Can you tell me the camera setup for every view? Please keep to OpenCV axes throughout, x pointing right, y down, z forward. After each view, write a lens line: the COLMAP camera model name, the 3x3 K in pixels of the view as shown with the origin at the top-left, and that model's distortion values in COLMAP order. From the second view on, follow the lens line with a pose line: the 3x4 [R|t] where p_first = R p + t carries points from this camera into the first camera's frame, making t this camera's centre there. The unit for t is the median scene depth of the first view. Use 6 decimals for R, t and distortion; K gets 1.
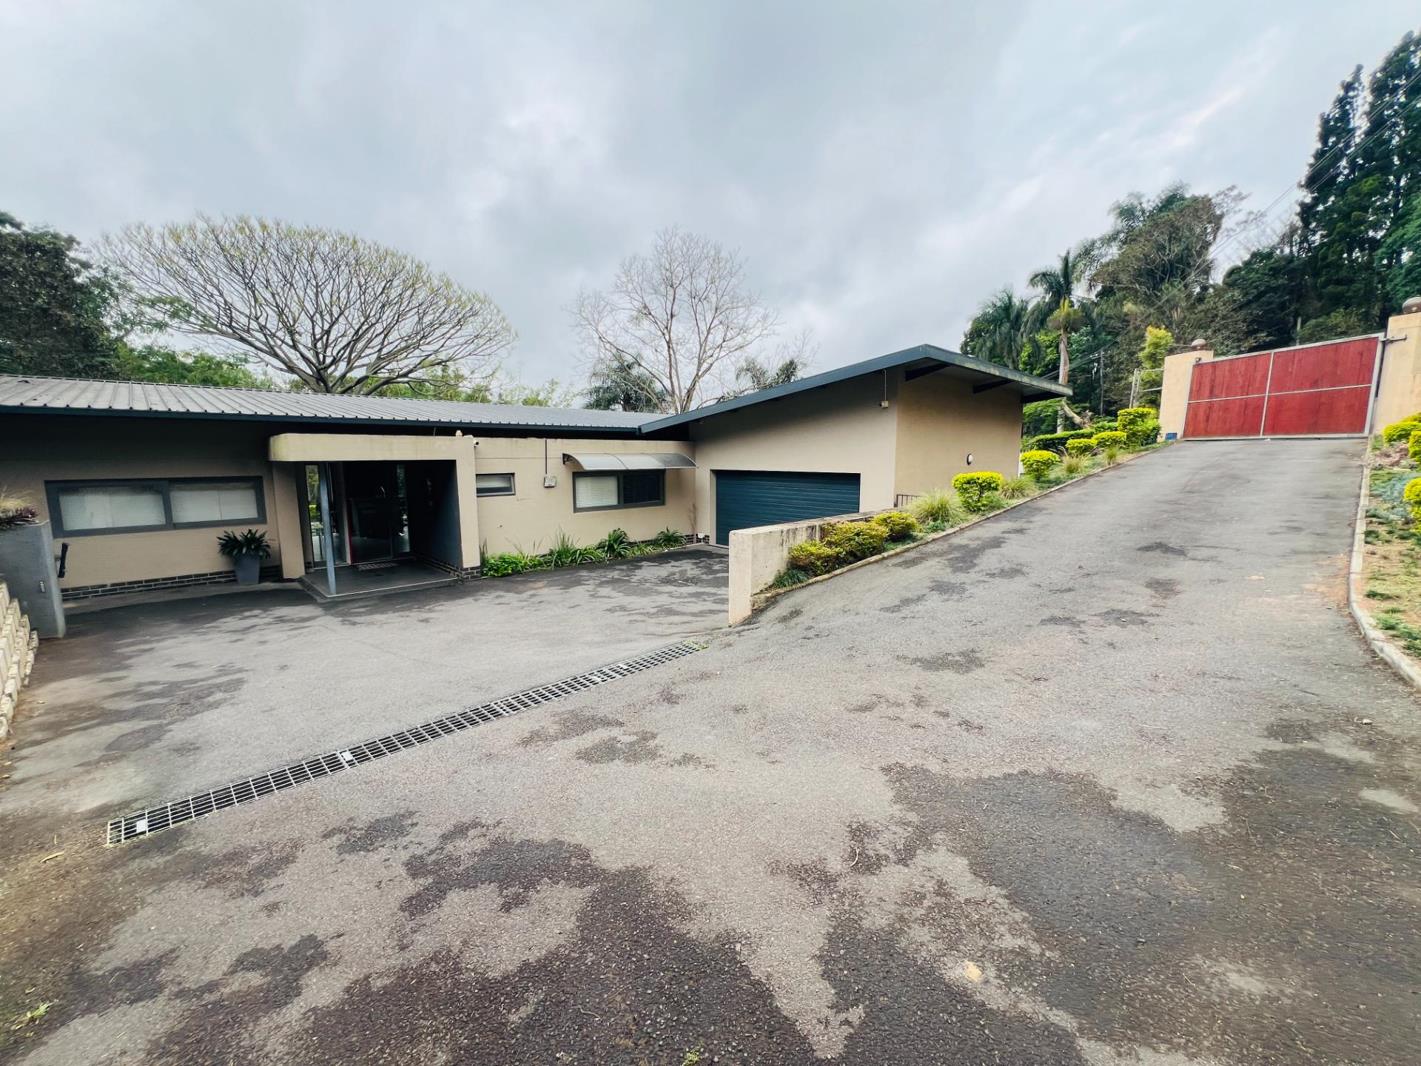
lens RADIAL K [[570.8, 0, 710.1], [0, 570.8, 536.8], [0, 0, 1]] dist [-0.000719, 0.000900]
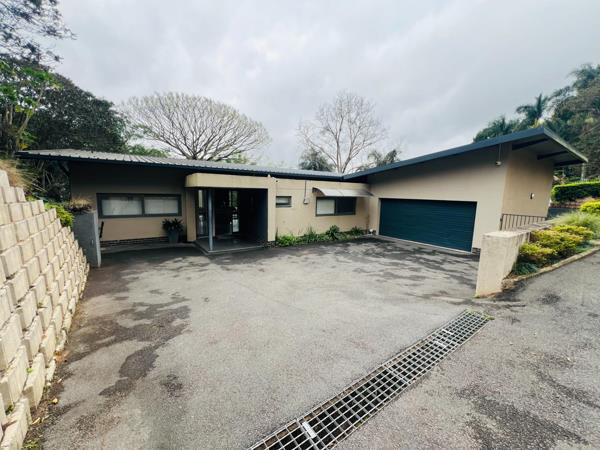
lens RADIAL K [[241.0, 0, 299.4], [0, 241.0, 226.9], [0, 0, 1]] dist [-0.000719, 0.000900]
pose [[0.985636, 0.047879, -0.161952, -0.163968], [-0.048537, 0.998821, -0.000104, -0.002561], [0.161756, 0.007963, 0.986799, 0.145981]]
